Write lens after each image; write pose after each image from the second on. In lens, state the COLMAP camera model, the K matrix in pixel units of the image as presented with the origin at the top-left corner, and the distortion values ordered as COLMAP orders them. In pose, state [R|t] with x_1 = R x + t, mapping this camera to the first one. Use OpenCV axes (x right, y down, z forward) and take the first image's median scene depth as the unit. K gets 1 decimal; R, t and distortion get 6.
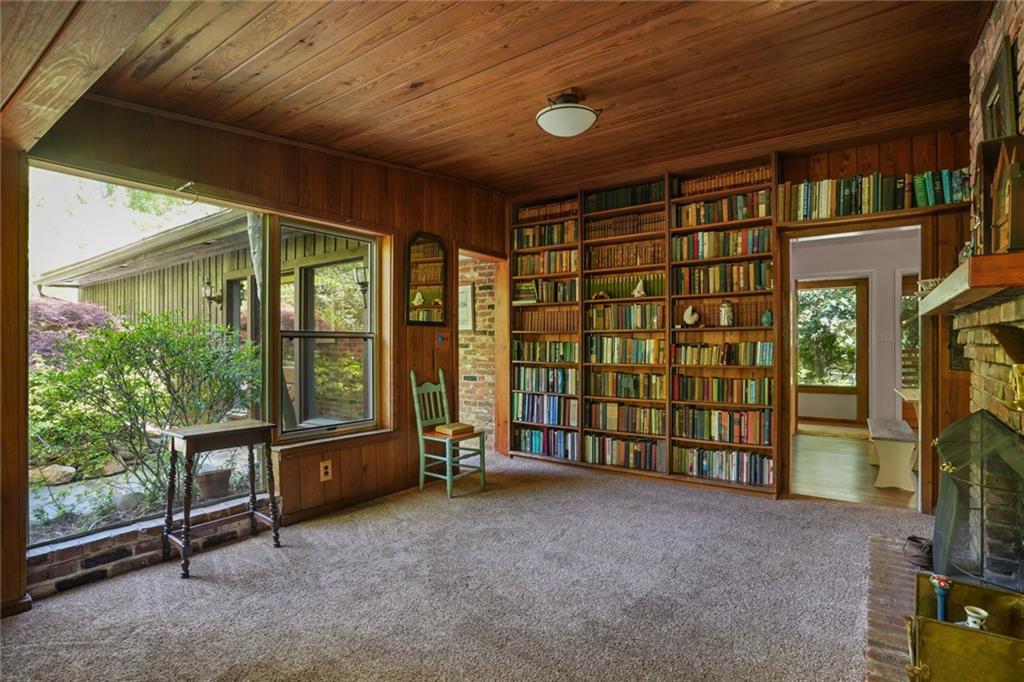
lens RADIAL K [[488.1, 0, 518.1], [0, 488.1, 346.1], [0, 0, 1]] dist [-0.029321, 0.007058]
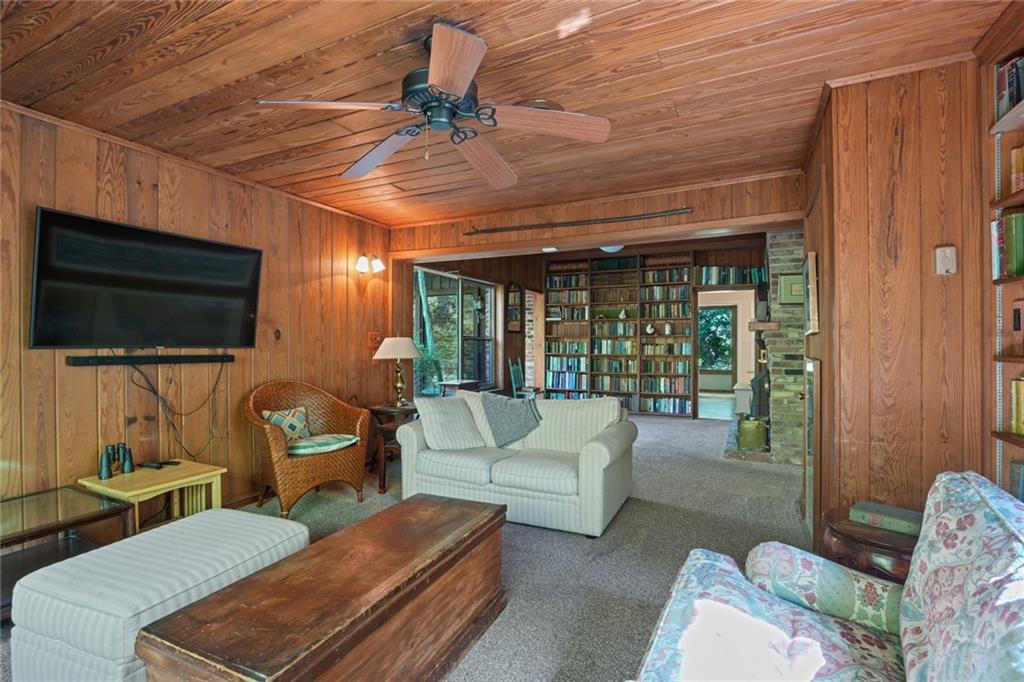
lens RADIAL K [[488.1, 0, 505.7], [0, 488.1, 340.4], [0, 0, 1]] dist [-0.029321, 0.007058]
pose [[0.986863, 0.004321, 0.161502, -0.493071], [-0.003250, 0.999971, -0.006895, -0.002131], [-0.161527, 0.006280, 0.986848, -0.770815]]
